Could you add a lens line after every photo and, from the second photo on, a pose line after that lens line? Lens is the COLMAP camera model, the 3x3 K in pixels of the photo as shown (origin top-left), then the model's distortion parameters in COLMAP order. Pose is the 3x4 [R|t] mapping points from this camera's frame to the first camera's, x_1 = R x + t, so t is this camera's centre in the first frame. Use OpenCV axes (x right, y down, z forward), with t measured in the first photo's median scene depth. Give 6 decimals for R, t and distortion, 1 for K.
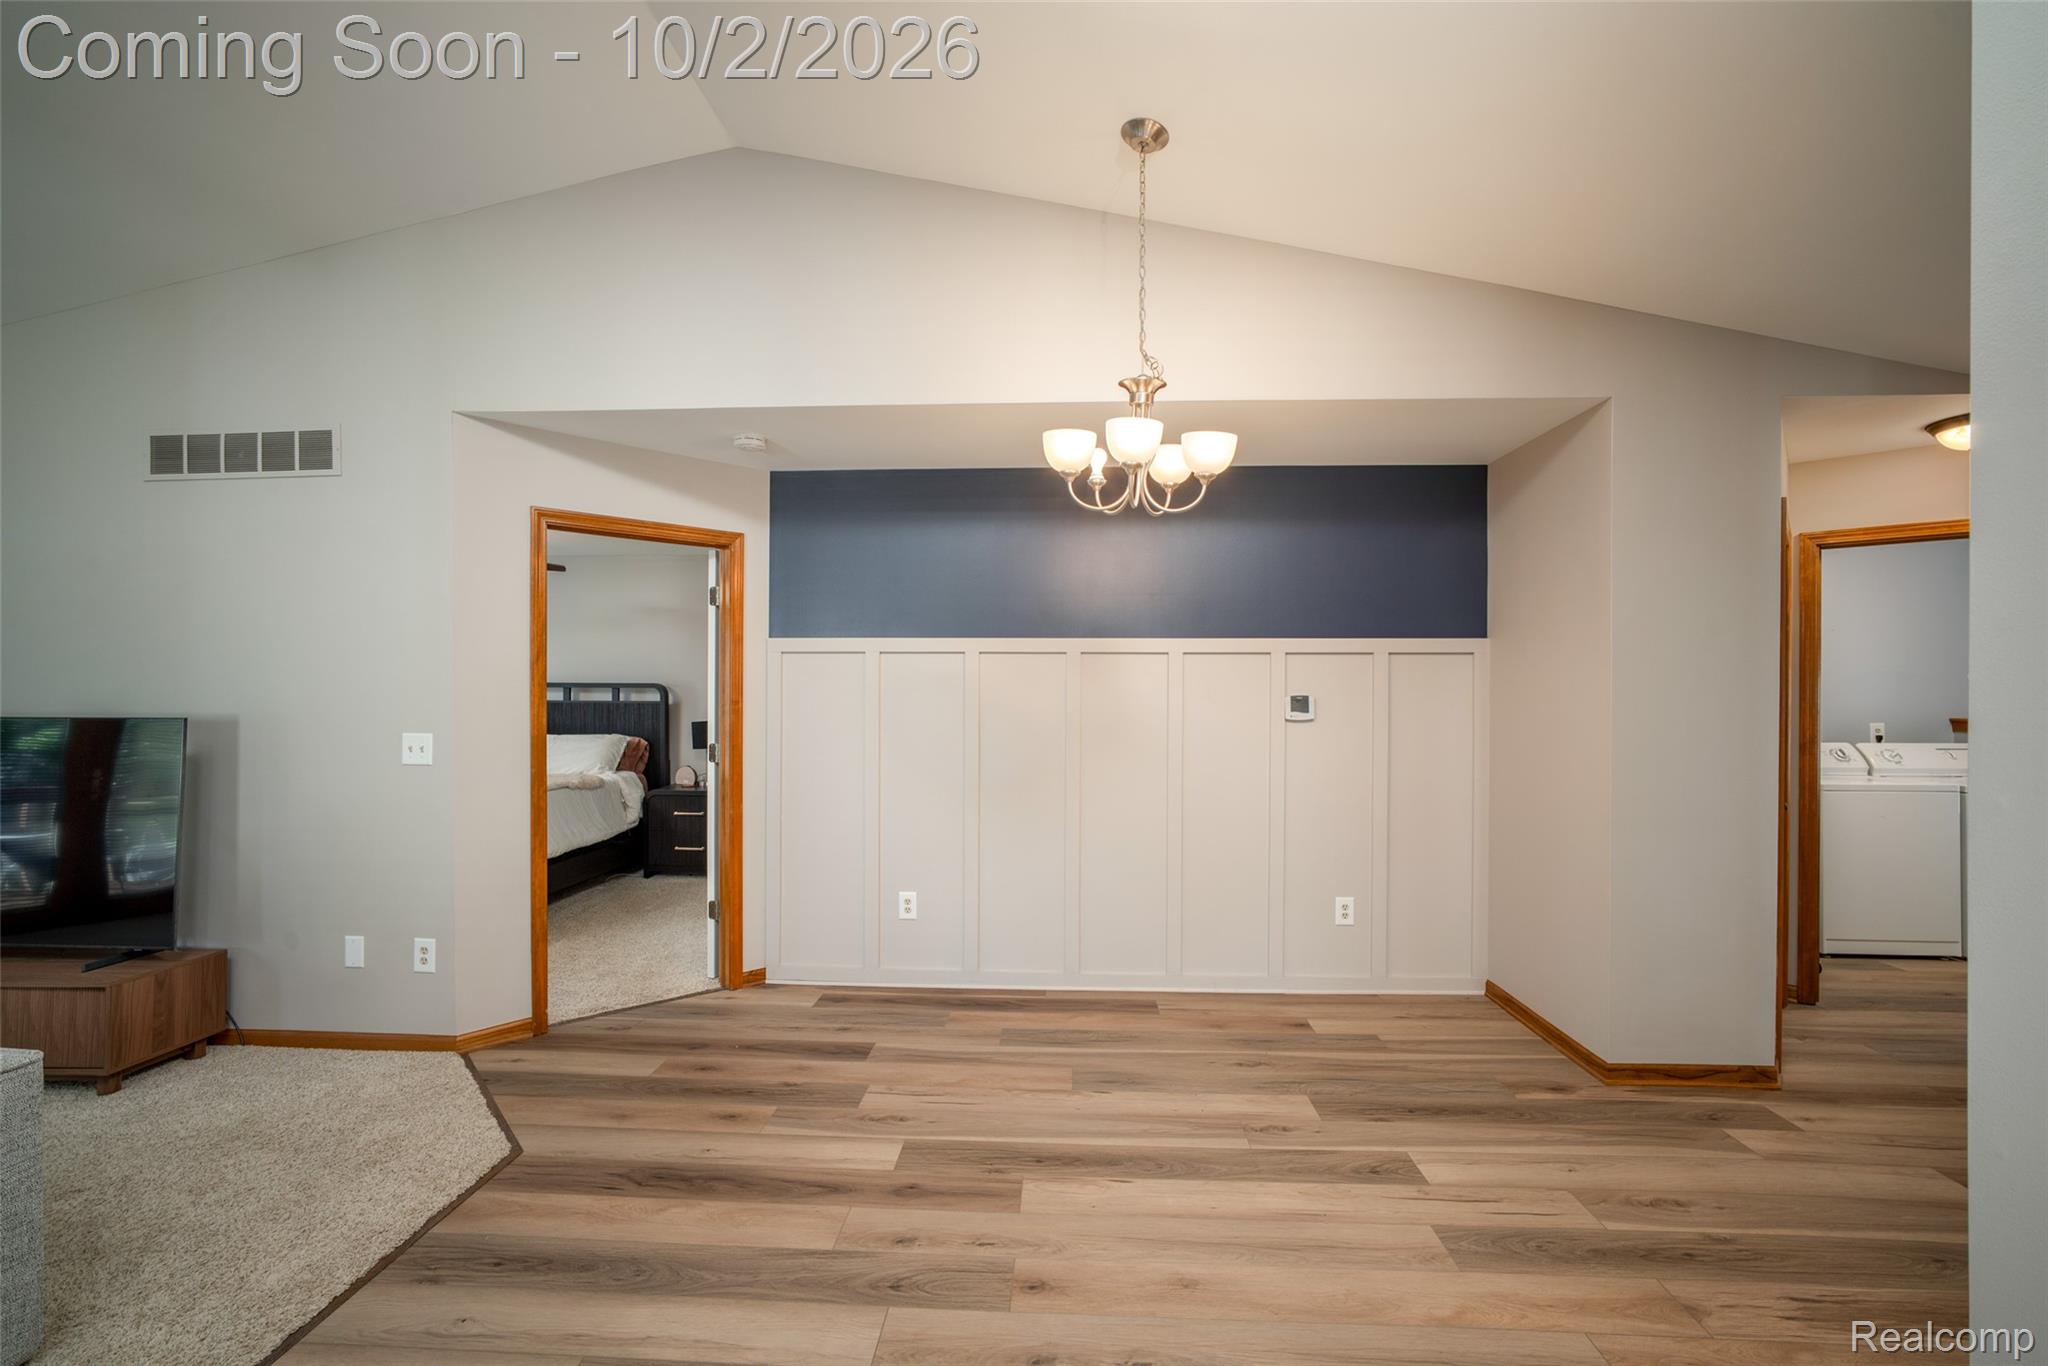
lens RADIAL K [[862.6, 0, 1024.0], [0, 862.6, 683.0], [0, 0, 1]] dist [-0.038227, 0.013772]
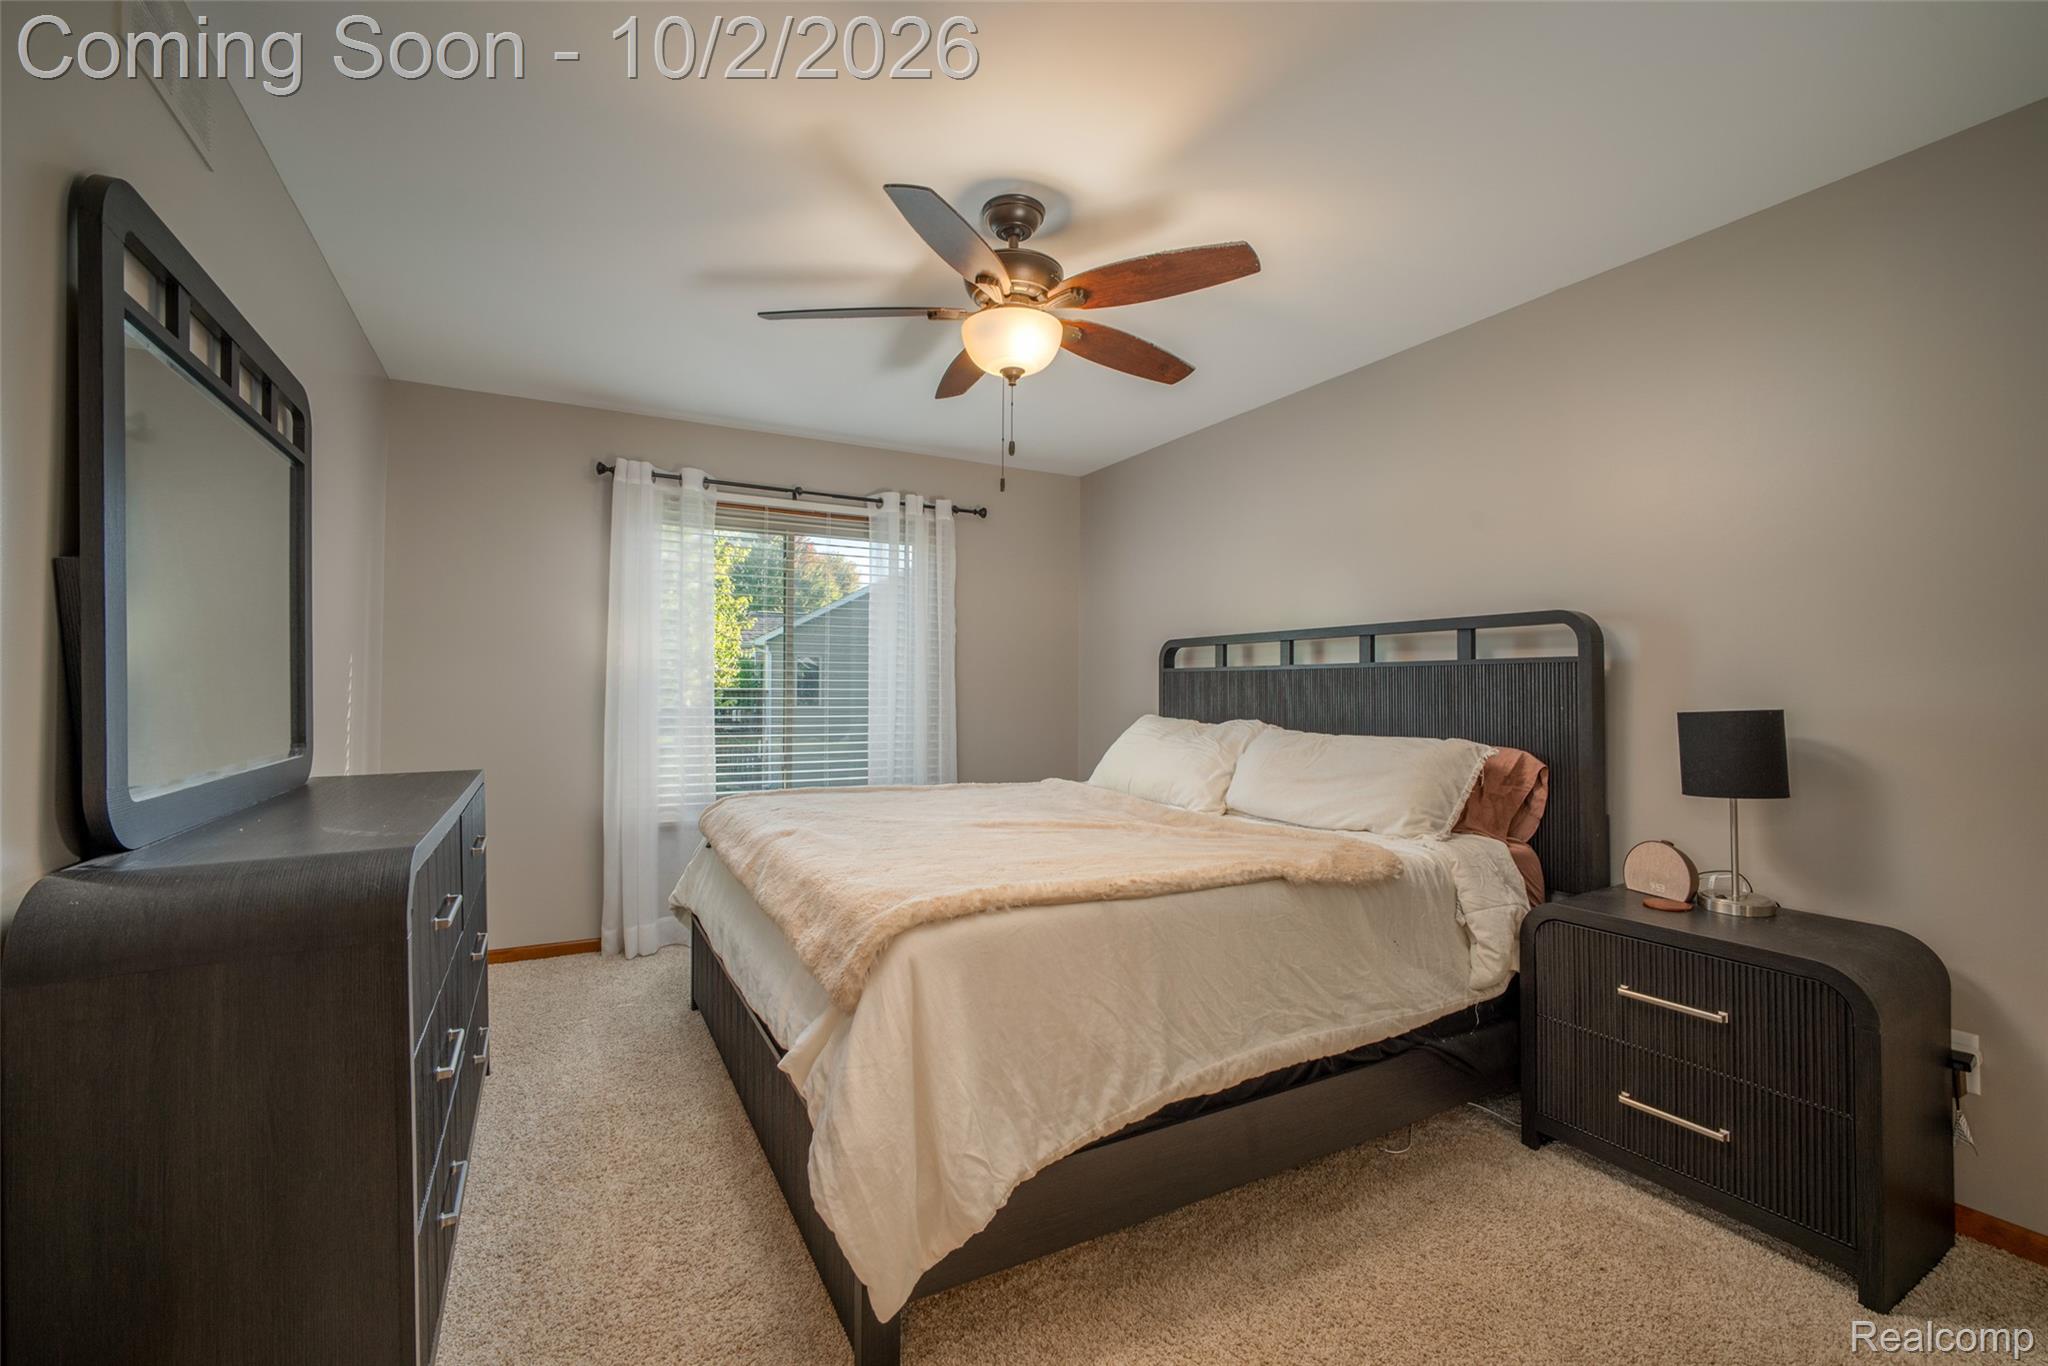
lens RADIAL K [[862.6, 0, 1024.0], [0, 862.6, 683.0], [0, 0, 1]] dist [-0.038227, 0.013772]
pose [[0.518554, -0.004754, -0.855031, -0.254865], [0.001347, 0.999988, -0.004744, 0.037217], [0.855044, 0.001308, 0.518555, 0.655274]]
